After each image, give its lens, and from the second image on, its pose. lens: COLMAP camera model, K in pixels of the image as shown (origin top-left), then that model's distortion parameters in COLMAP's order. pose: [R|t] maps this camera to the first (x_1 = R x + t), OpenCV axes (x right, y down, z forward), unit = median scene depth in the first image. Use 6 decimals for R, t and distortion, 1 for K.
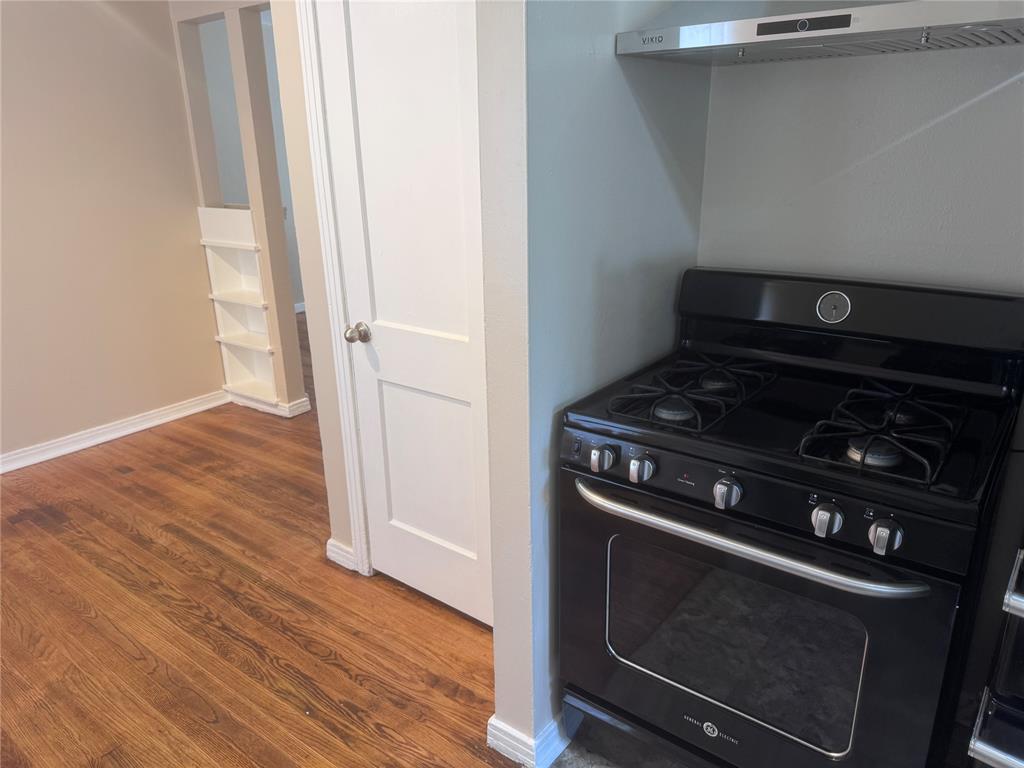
lens RADIAL K [[724.6, 0, 512.5], [0, 724.6, 383.5], [0, 0, 1]] dist [0.019866, -0.023429]
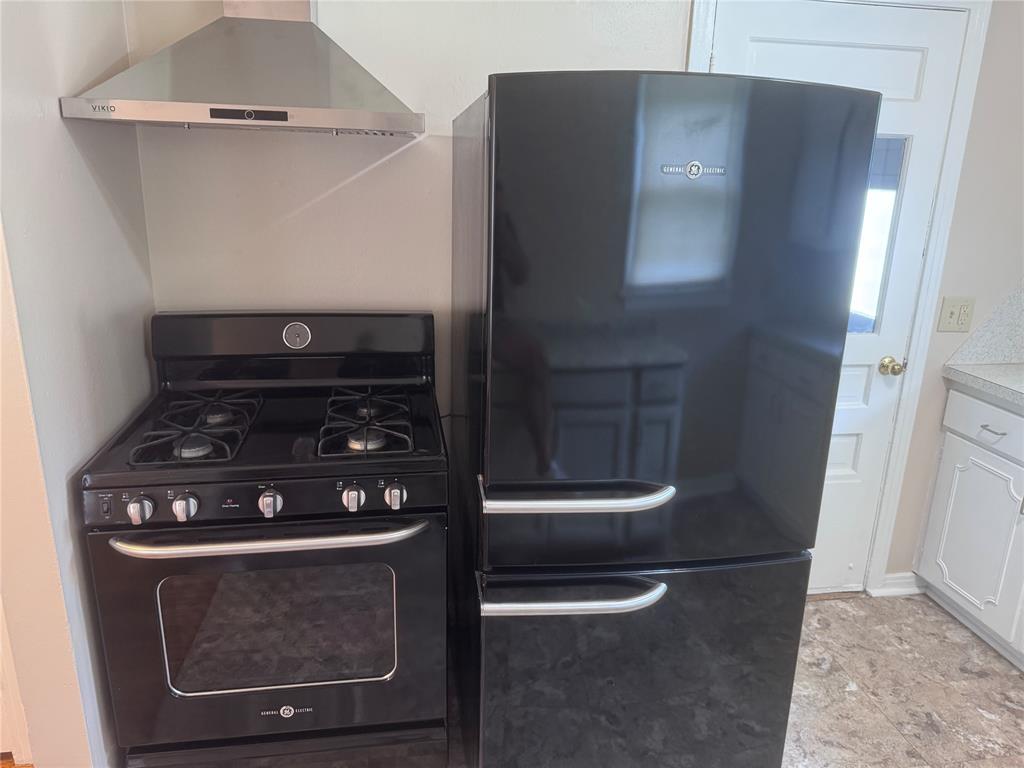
lens RADIAL K [[724.6, 0, 510.2], [0, 724.6, 381.7], [0, 0, 1]] dist [0.019866, -0.023429]
pose [[0.671153, -0.173341, 0.720768, -0.236838], [0.196908, 0.979037, 0.052100, -0.024697], [-0.714690, 0.106958, 0.691215, -0.102345]]
